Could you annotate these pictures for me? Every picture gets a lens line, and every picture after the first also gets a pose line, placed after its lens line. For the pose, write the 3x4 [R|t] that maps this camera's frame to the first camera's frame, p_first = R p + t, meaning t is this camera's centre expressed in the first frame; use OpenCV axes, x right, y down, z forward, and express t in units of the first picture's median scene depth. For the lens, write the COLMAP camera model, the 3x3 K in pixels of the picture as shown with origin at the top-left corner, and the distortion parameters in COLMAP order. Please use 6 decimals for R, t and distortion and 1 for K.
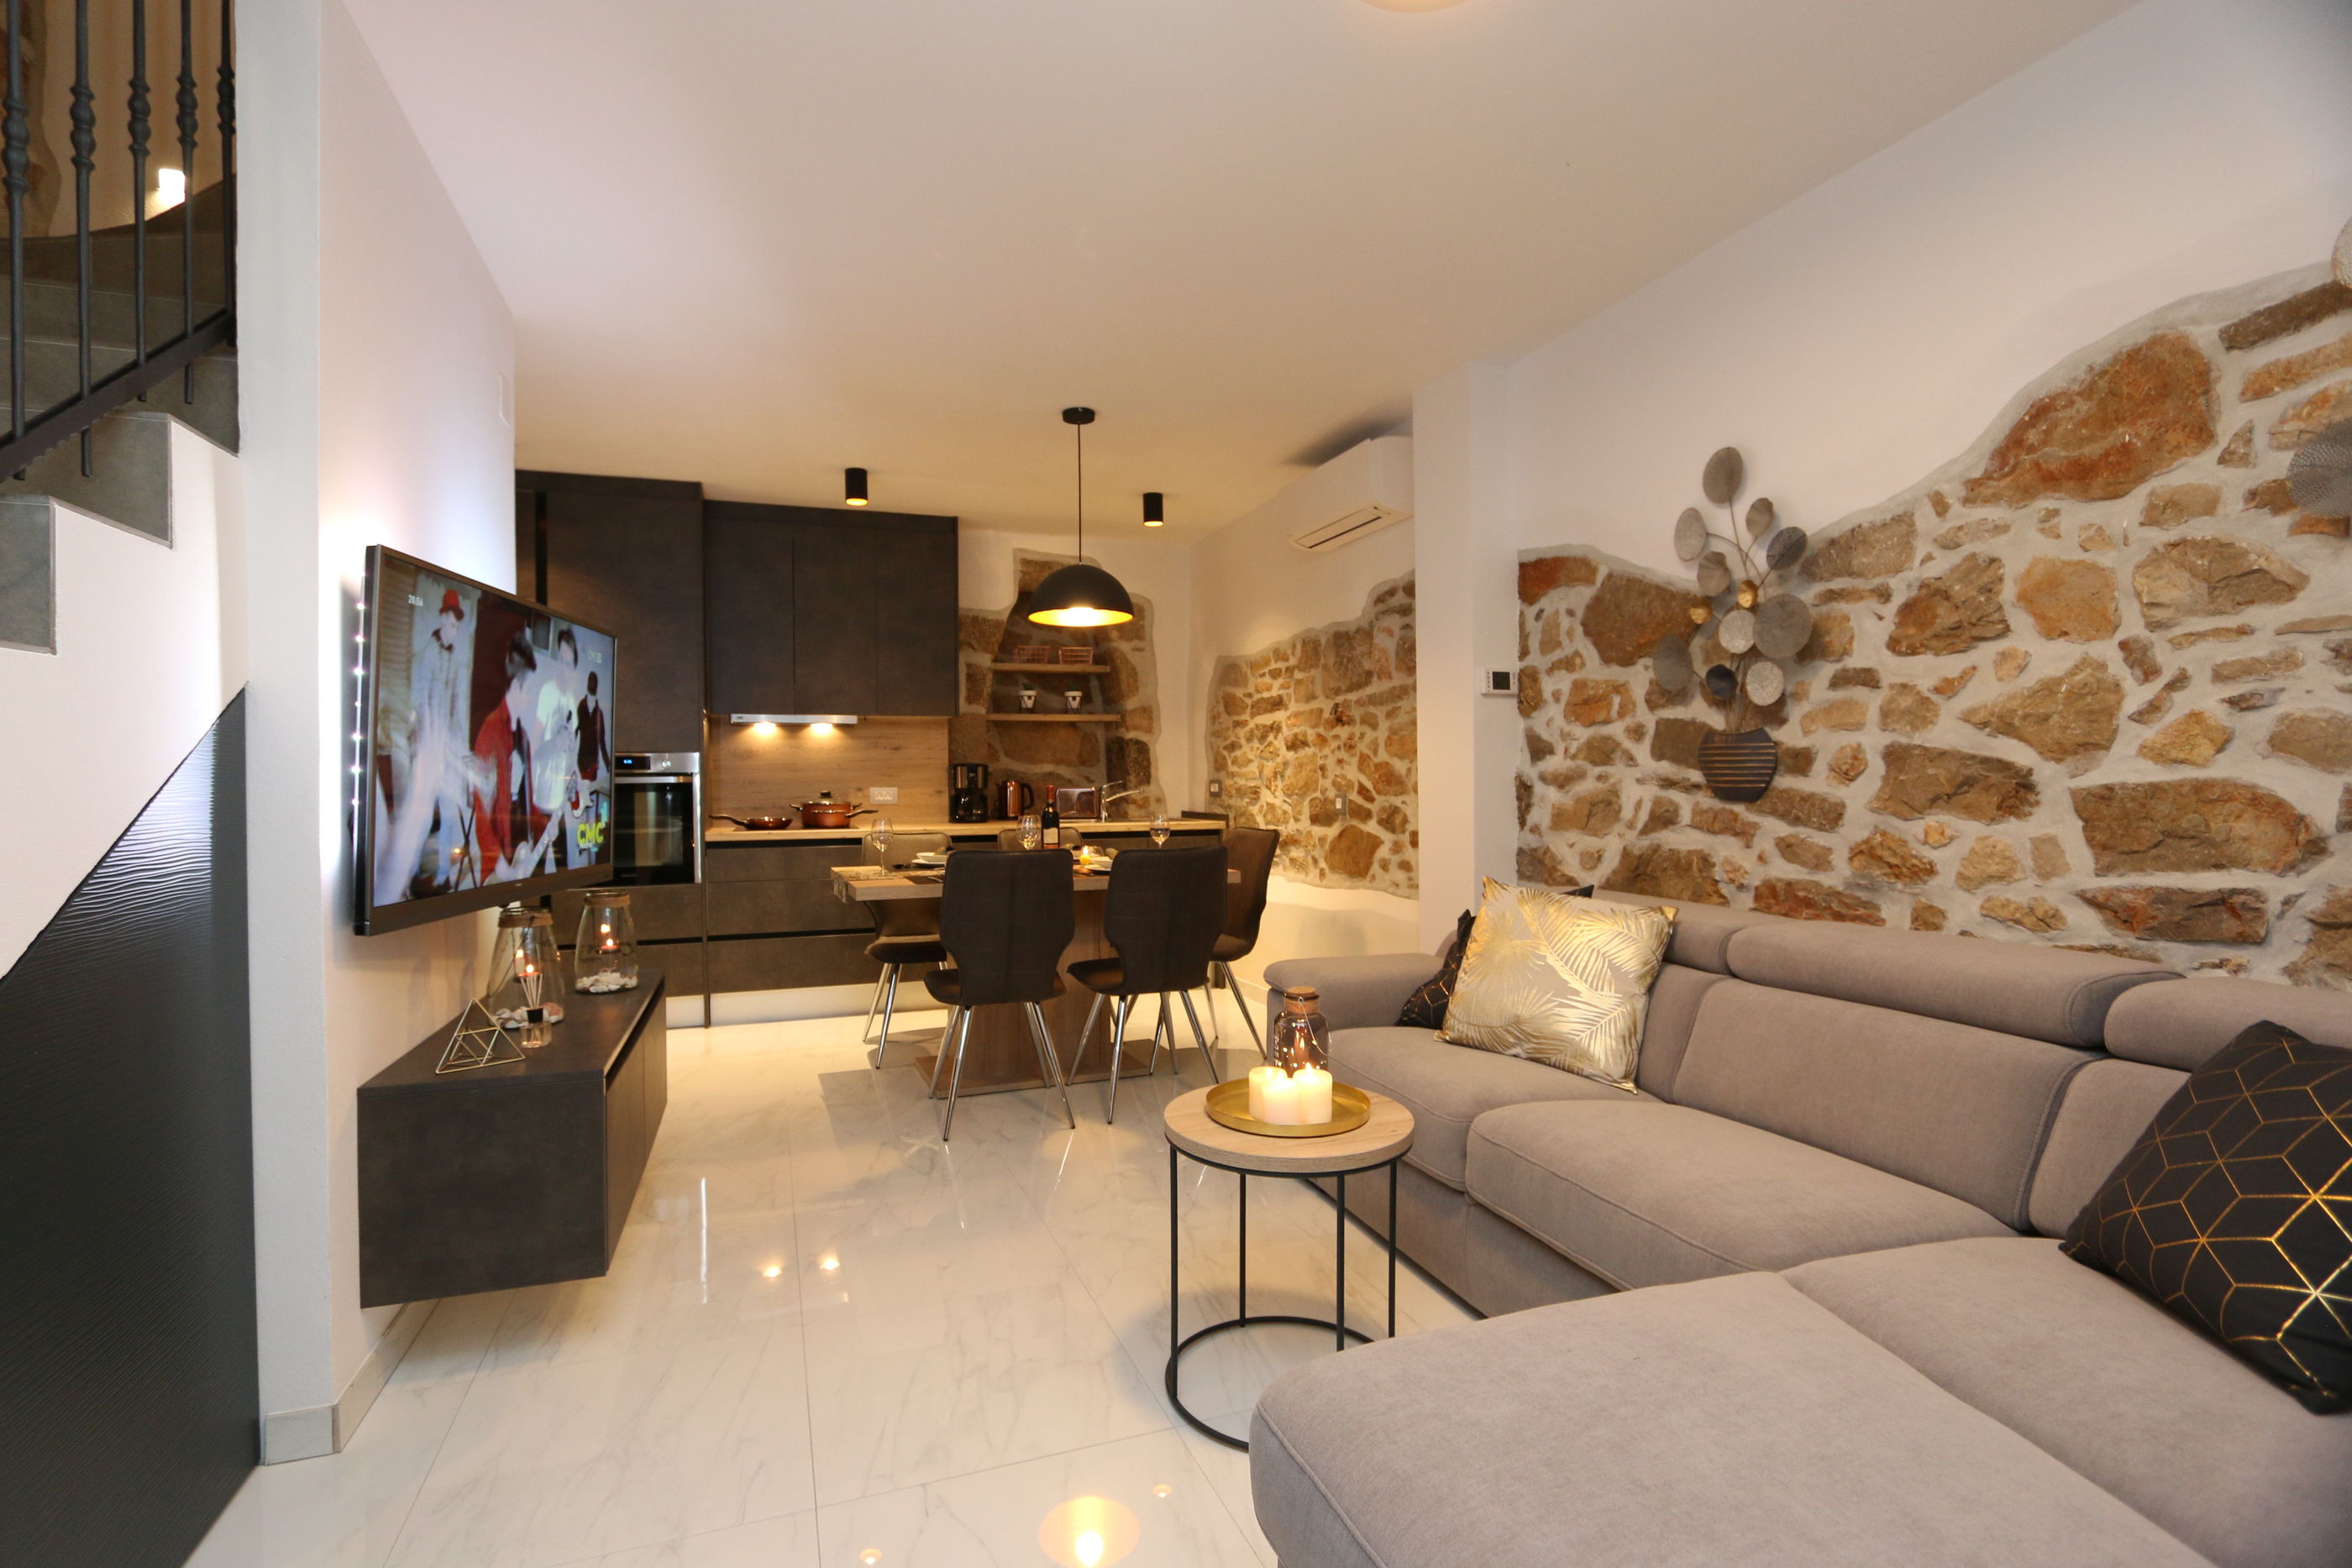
lens RADIAL K [[1076.6, 0, 1154.1], [0, 1076.6, 783.4], [0, 0, 1]] dist [-0.009521, 0.000091]
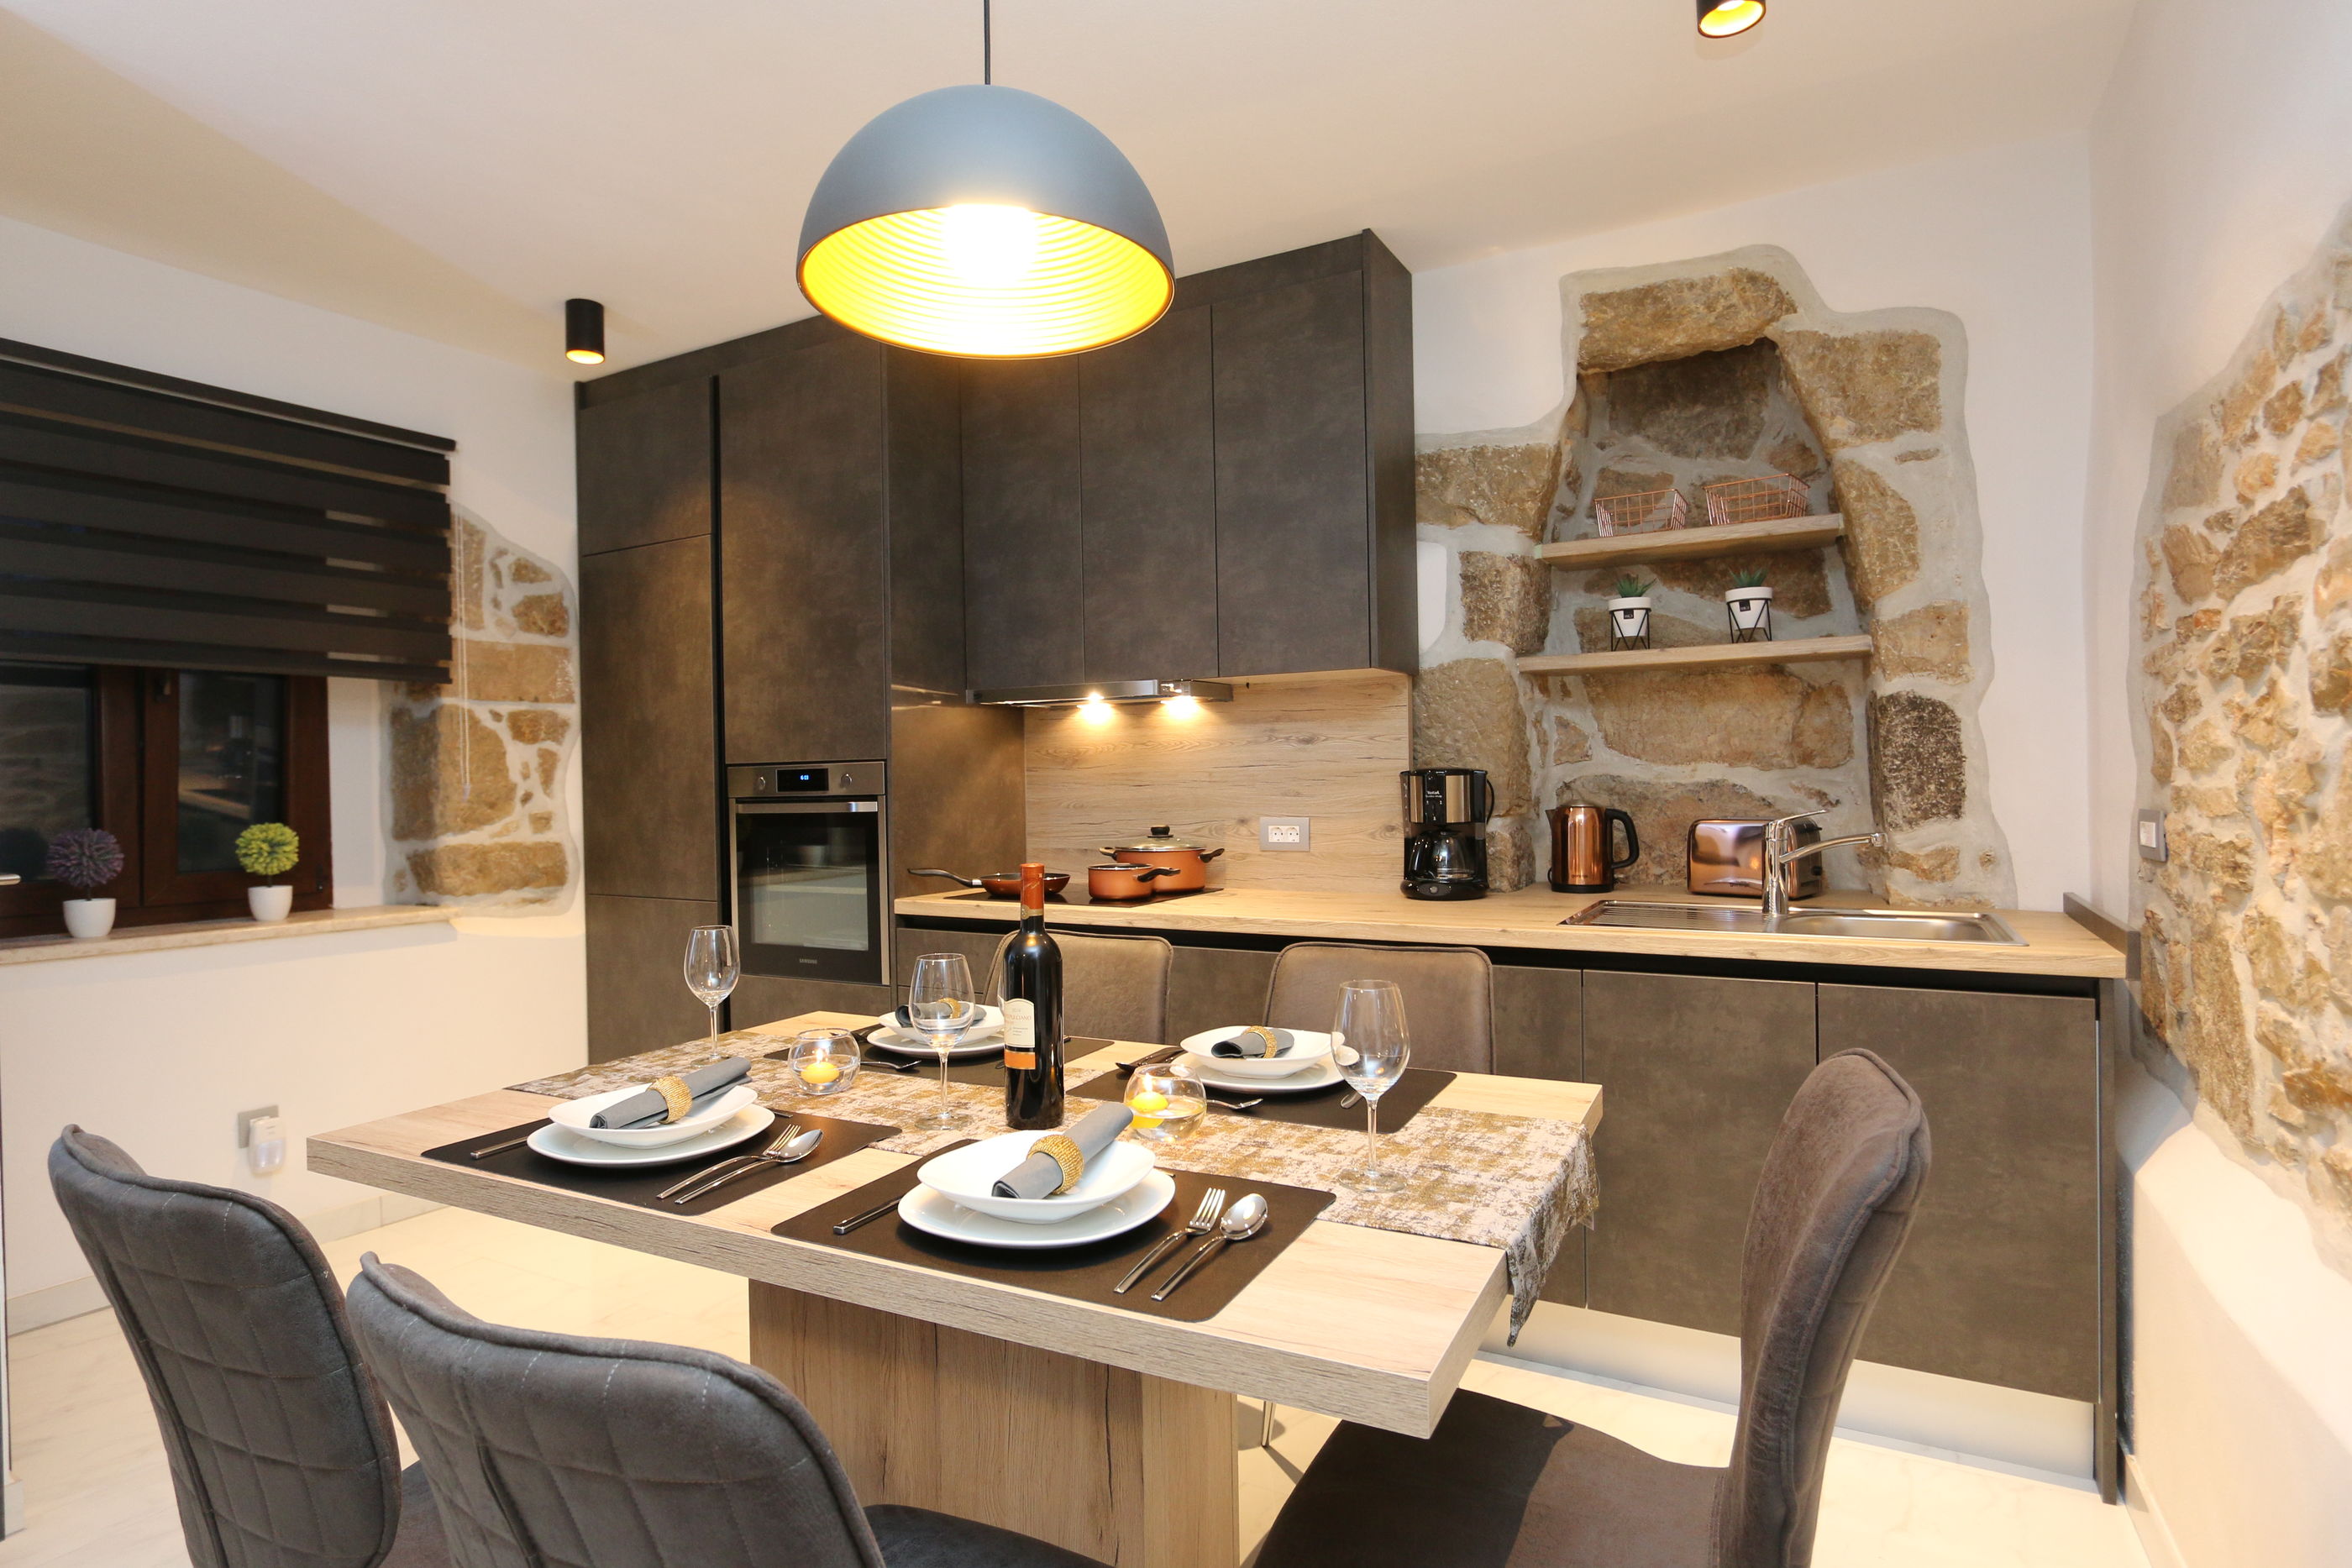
lens RADIAL K [[1229.6, 0, 1157.7], [0, 1229.6, 783.9], [0, 0, 1]] dist [-0.003410, 0.001305]
pose [[0.657486, 0.001519, -0.753465, 0.261971], [0.007770, 0.999931, 0.008796, -0.031712], [0.753427, -0.011638, 0.657429, 1.019174]]
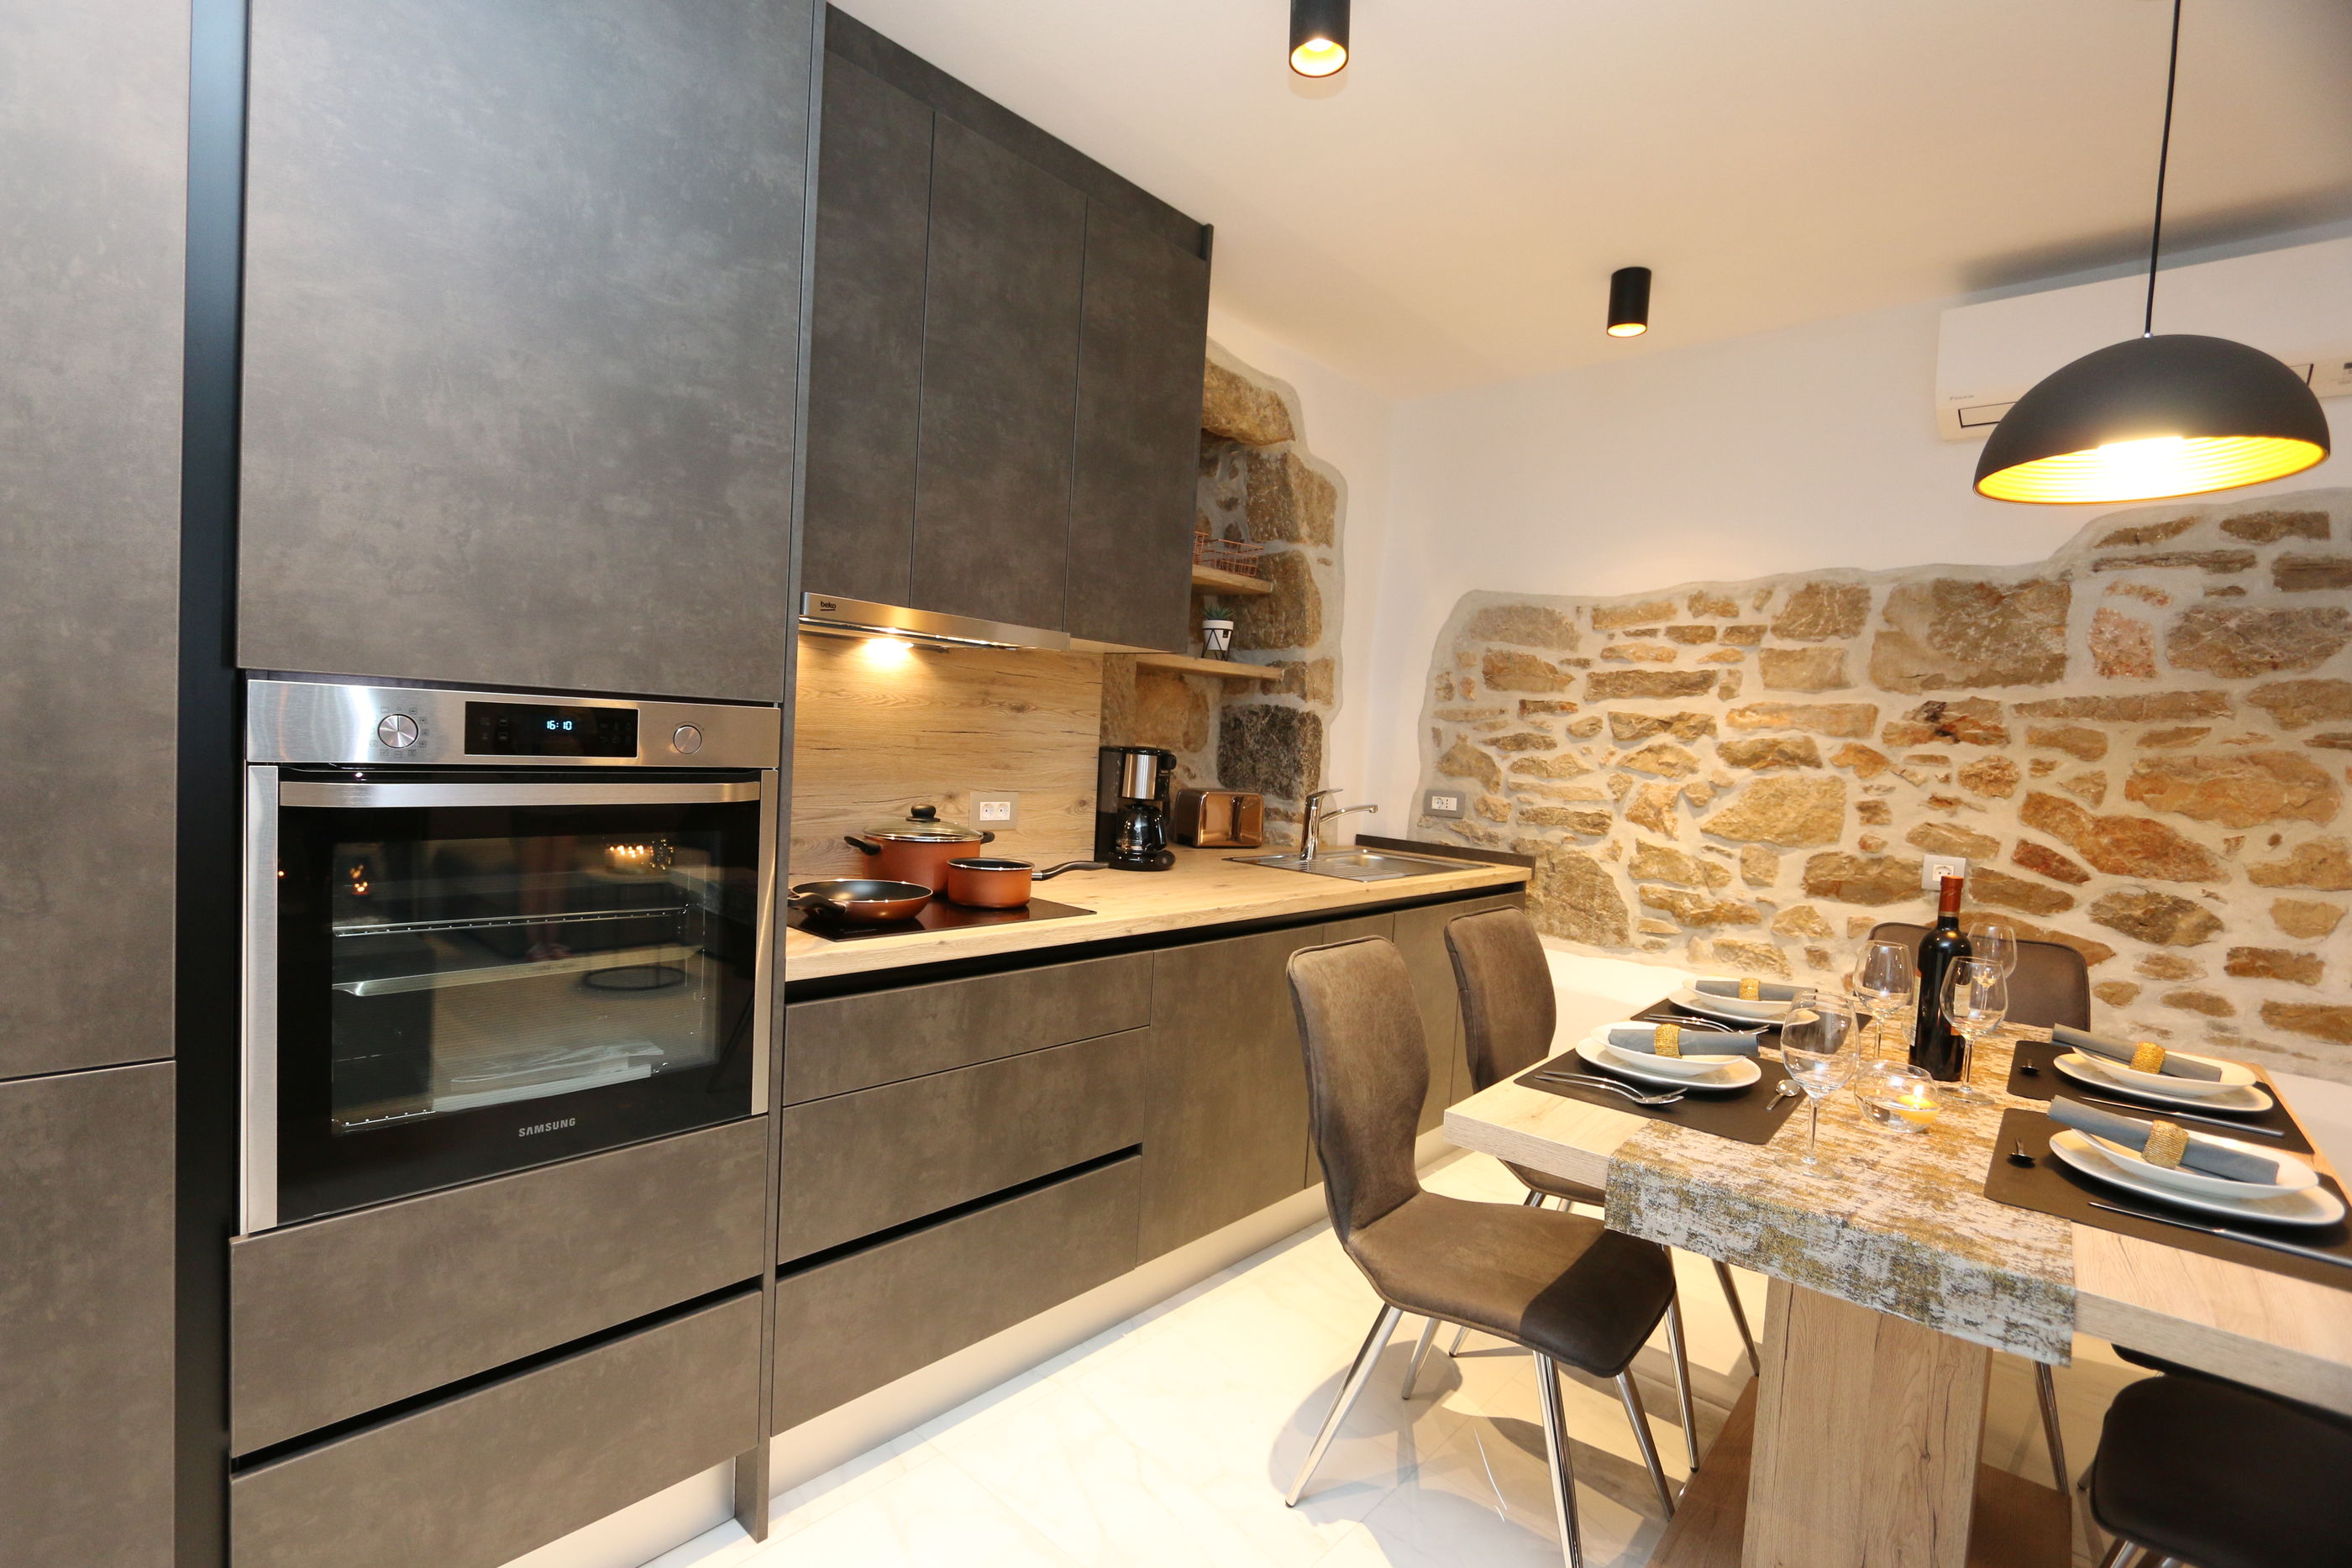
lens RADIAL K [[1076.6, 0, 1165.7], [0, 1076.6, 785.2], [0, 0, 1]] dist [-0.009521, 0.000091]
pose [[0.881988, 0.037355, 0.469790, -0.713253], [-0.061874, 0.997403, 0.036855, -0.036662], [-0.467193, -0.061574, 0.882009, 1.008795]]
